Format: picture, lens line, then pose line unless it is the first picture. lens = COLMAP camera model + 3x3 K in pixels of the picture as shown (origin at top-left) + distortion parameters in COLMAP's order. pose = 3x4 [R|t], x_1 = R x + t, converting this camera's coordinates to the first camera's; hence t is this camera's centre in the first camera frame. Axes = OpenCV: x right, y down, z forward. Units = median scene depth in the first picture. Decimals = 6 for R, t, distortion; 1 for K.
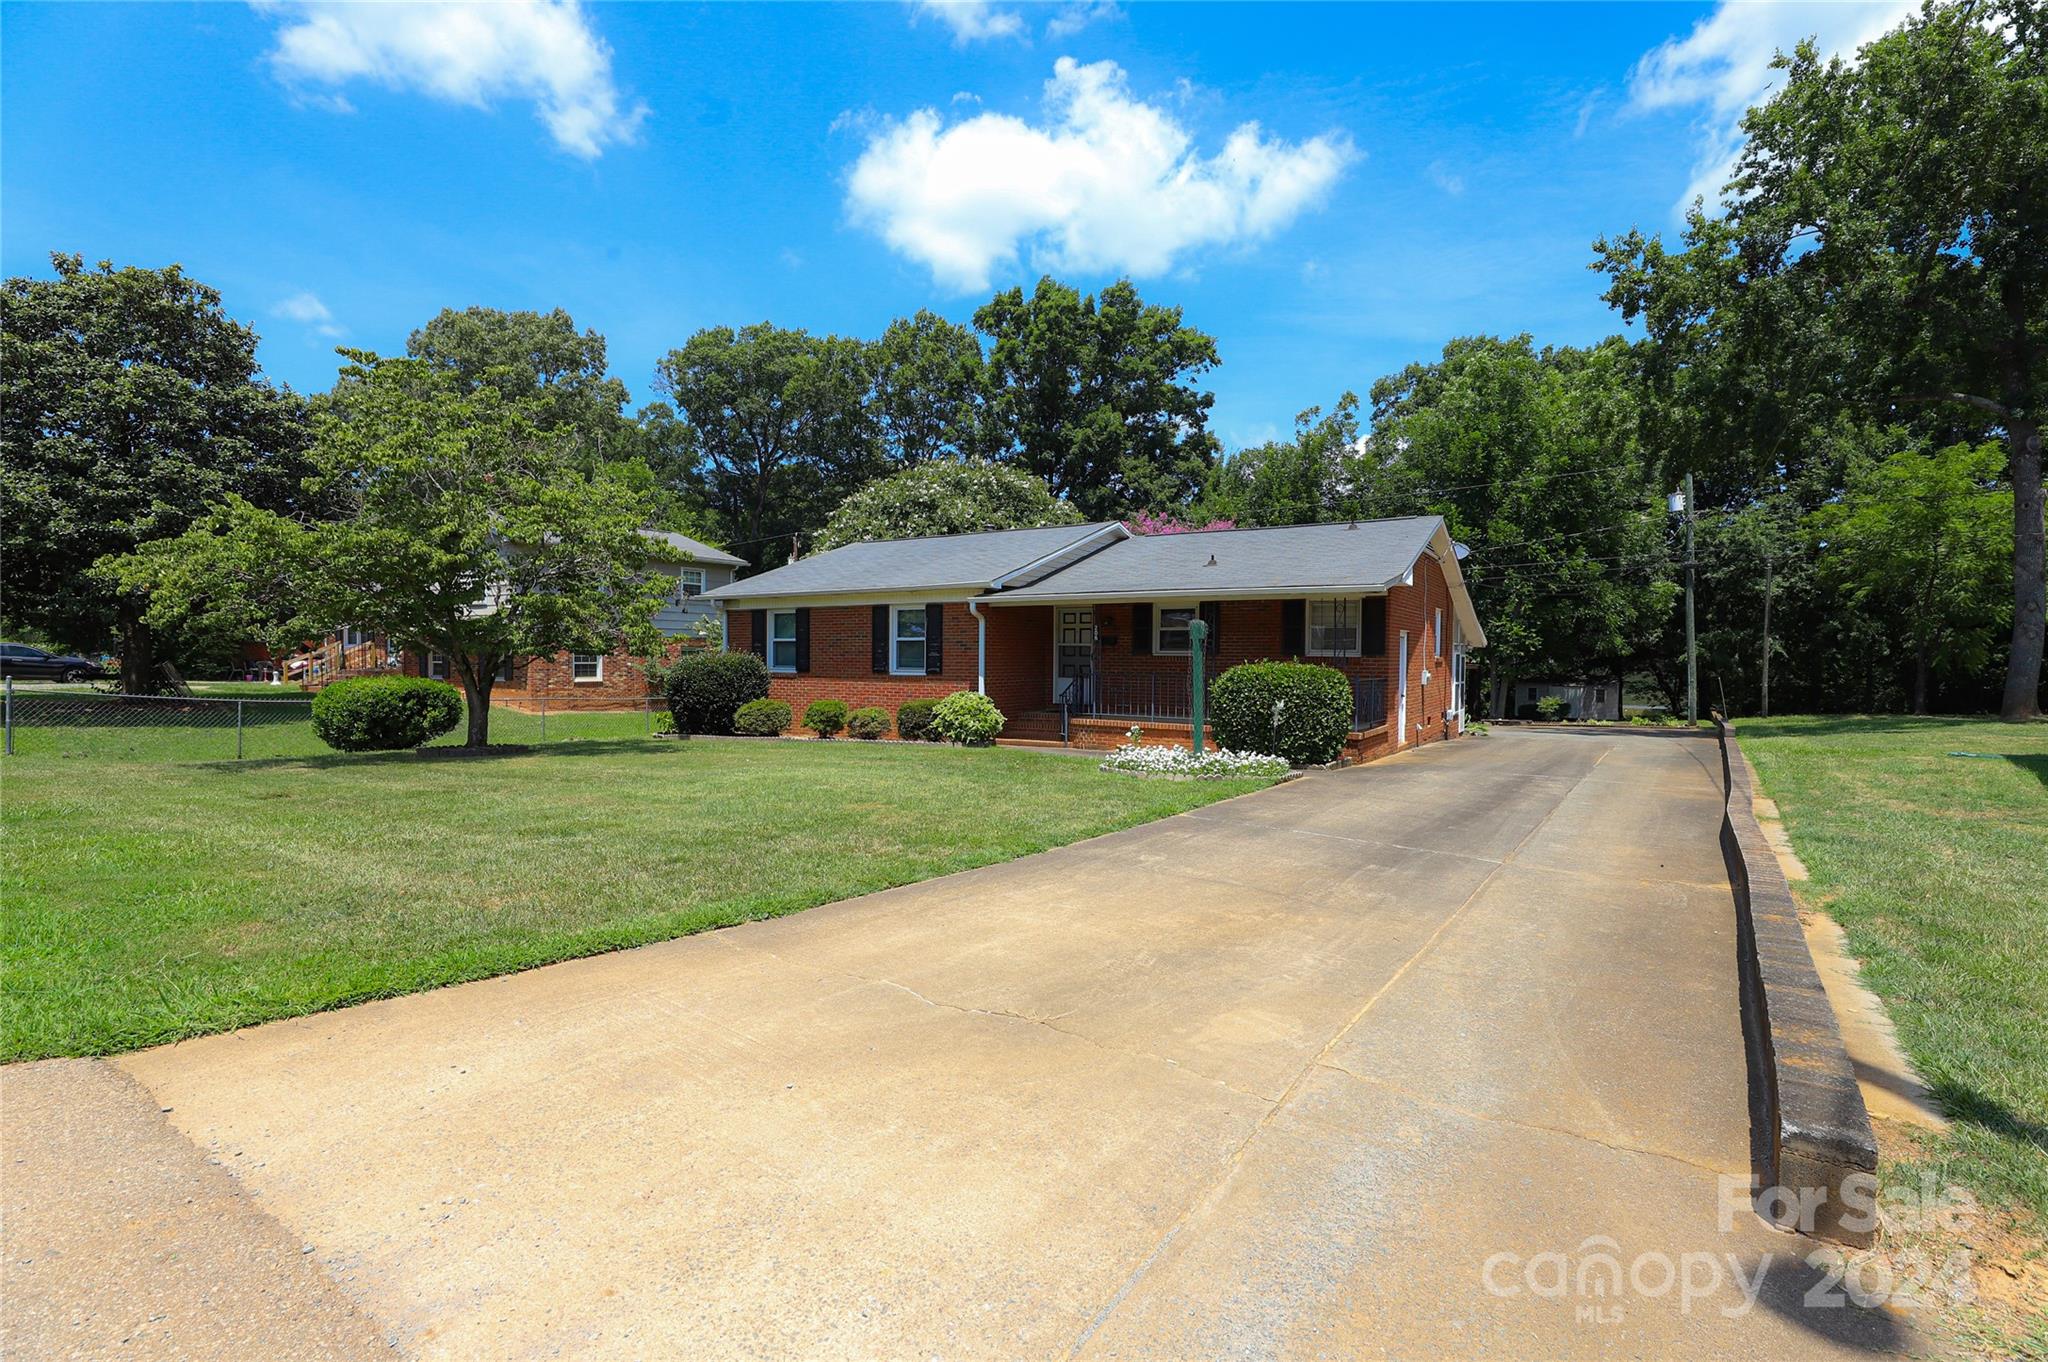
lens RADIAL K [[935.1, 0, 1017.7], [0, 935.1, 684.1], [0, 0, 1]] dist [-0.026441, 0.001089]
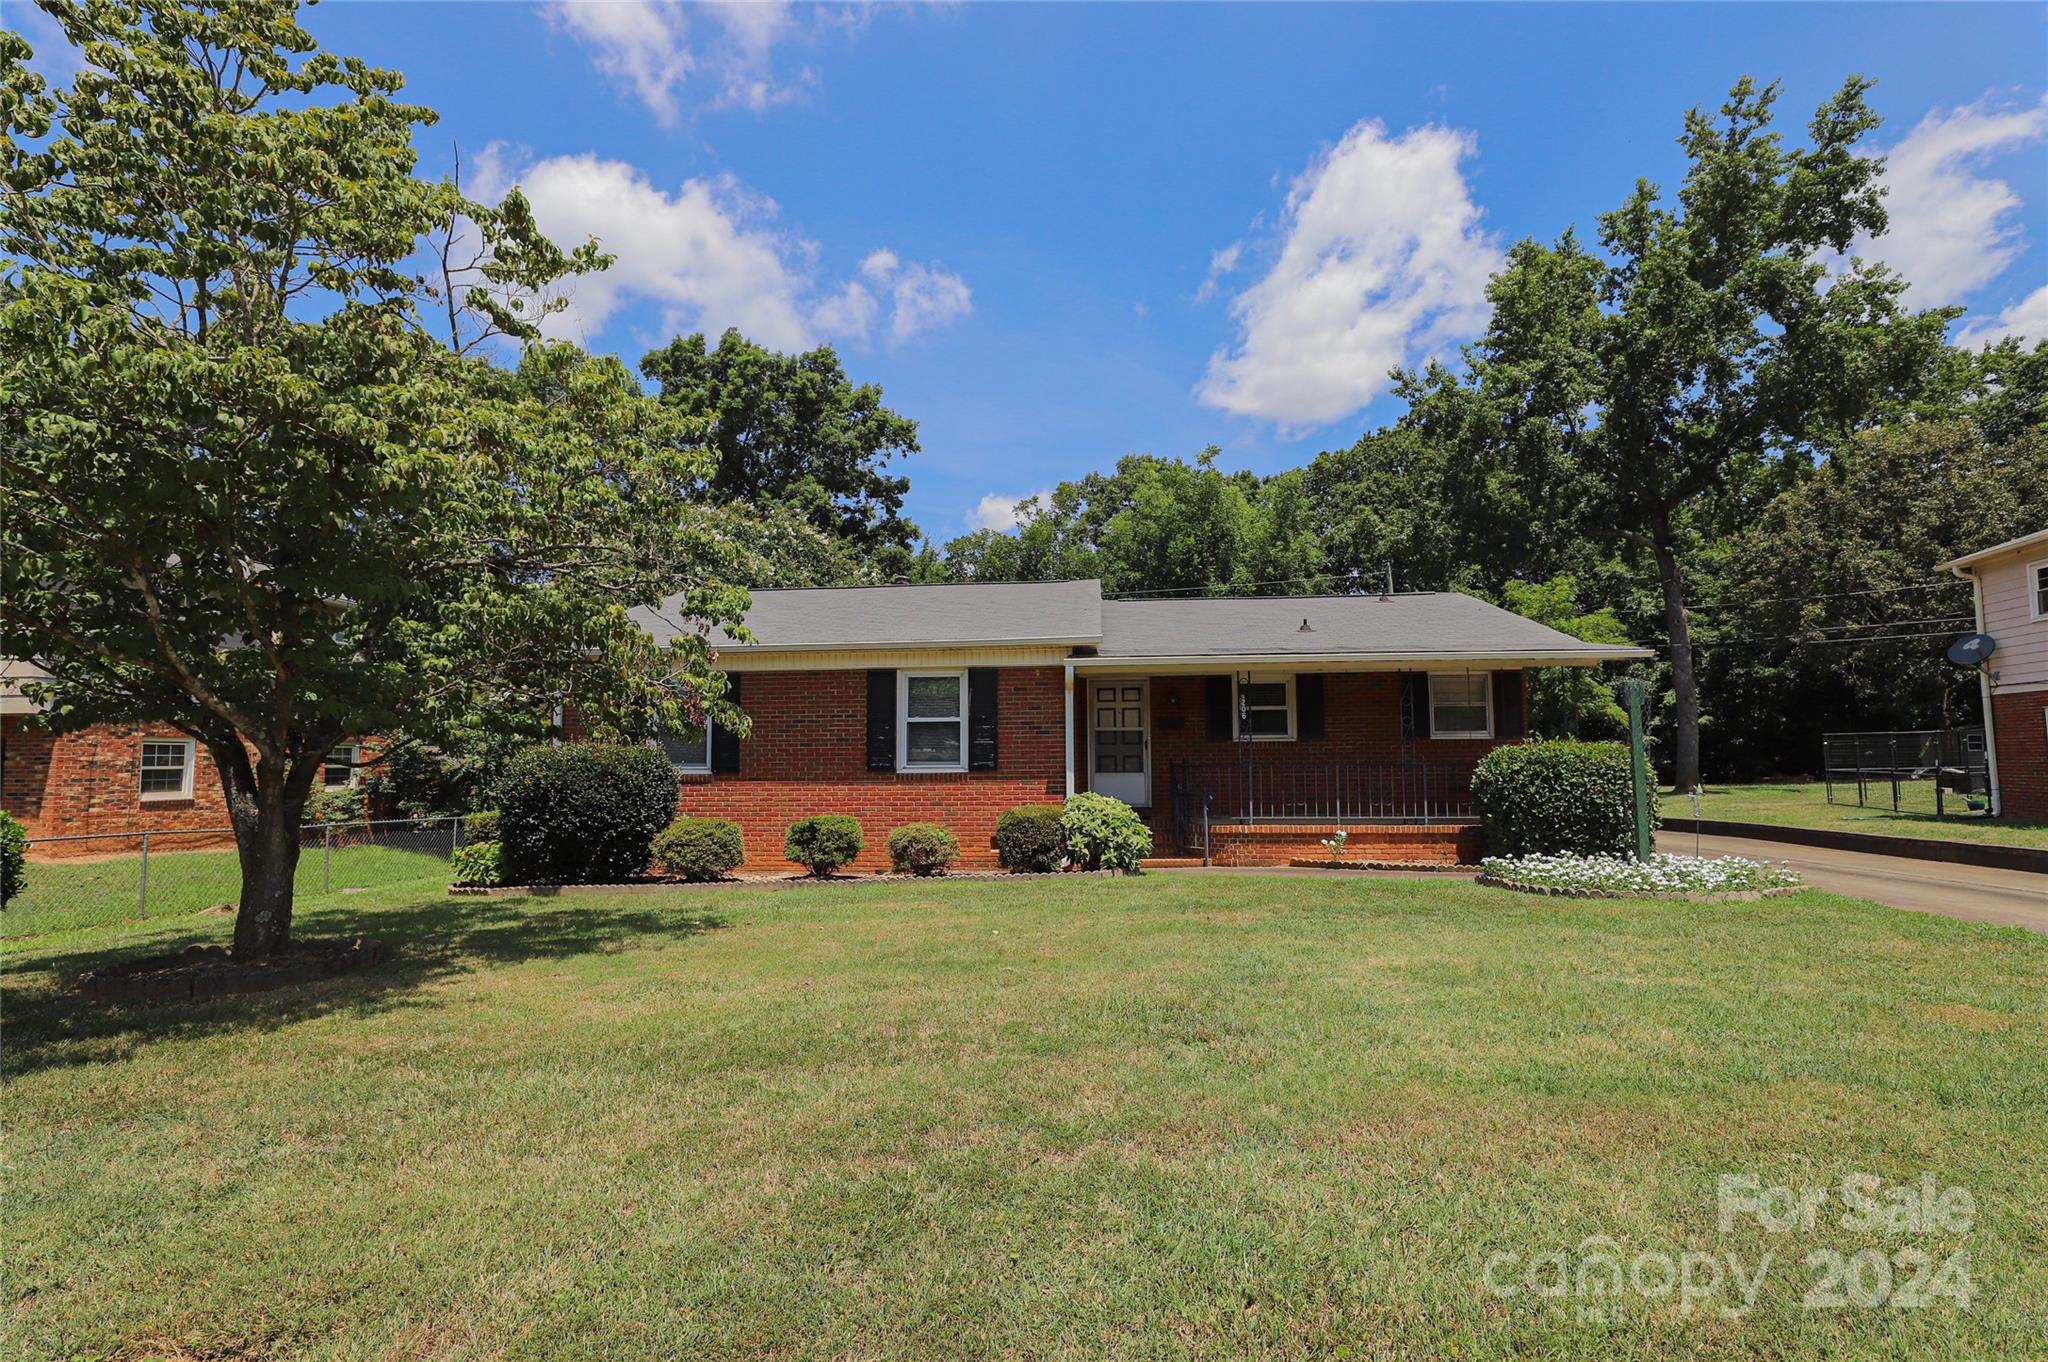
lens RADIAL K [[935.1, 0, 1017.7], [0, 935.1, 684.1], [0, 0, 1]] dist [-0.026441, 0.001089]
pose [[0.885444, 0.025284, 0.464057, -0.365737], [0.026398, 0.994171, -0.104535, -0.001249], [-0.463995, 0.104810, 0.879615, 0.357394]]
